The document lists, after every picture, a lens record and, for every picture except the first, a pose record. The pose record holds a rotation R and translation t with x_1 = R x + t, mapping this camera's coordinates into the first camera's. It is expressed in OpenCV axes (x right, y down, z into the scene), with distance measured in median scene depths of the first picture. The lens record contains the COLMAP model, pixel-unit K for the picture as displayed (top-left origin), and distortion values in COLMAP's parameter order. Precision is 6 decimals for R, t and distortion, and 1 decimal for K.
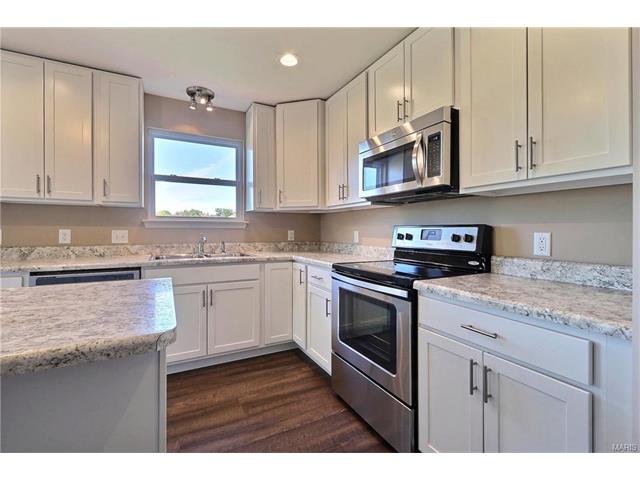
lens RADIAL K [[295.5, 0, 323.3], [0, 295.5, 233.3], [0, 0, 1]] dist [-0.003674, -0.002222]
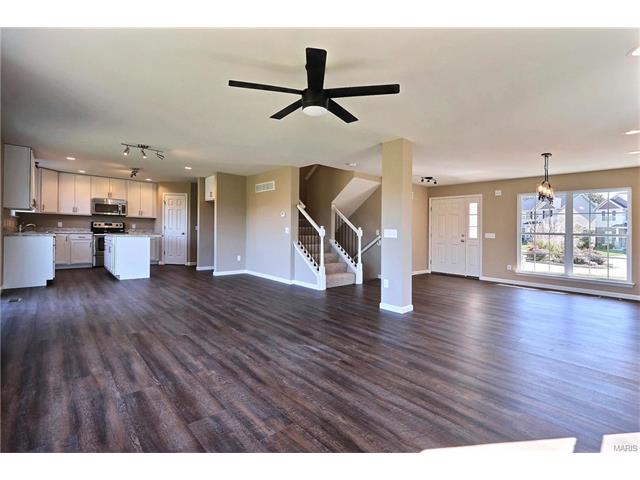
lens RADIAL K [[295.5, 0, 333.2], [0, 295.5, 235.8], [0, 0, 1]] dist [-0.003674, -0.002222]
pose [[-0.269439, -0.029159, 0.962576, -3.122036], [-0.019062, 0.999507, 0.024941, 0.001720], [-0.962829, -0.011629, -0.269862, -0.642706]]
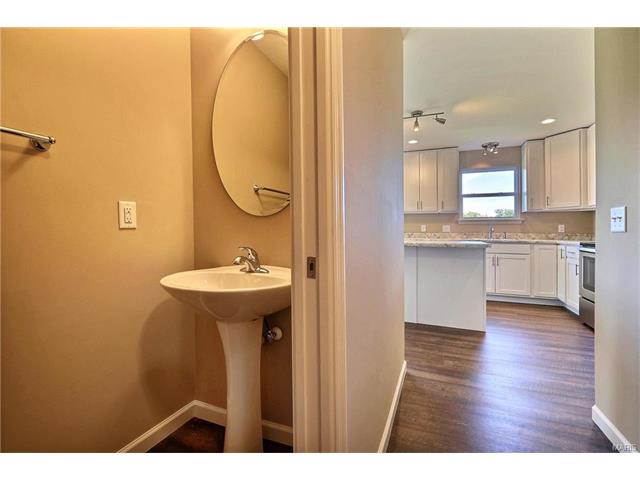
lens RADIAL K [[295.5, 0, 329.0], [0, 295.5, 228.9], [0, 0, 1]] dist [-0.003674, -0.002222]
pose [[0.653324, -0.007620, -0.757040, 0.277189], [-0.008725, 0.999807, -0.017593, 0.054748], [0.757028, 0.018099, 0.653132, -0.854357]]
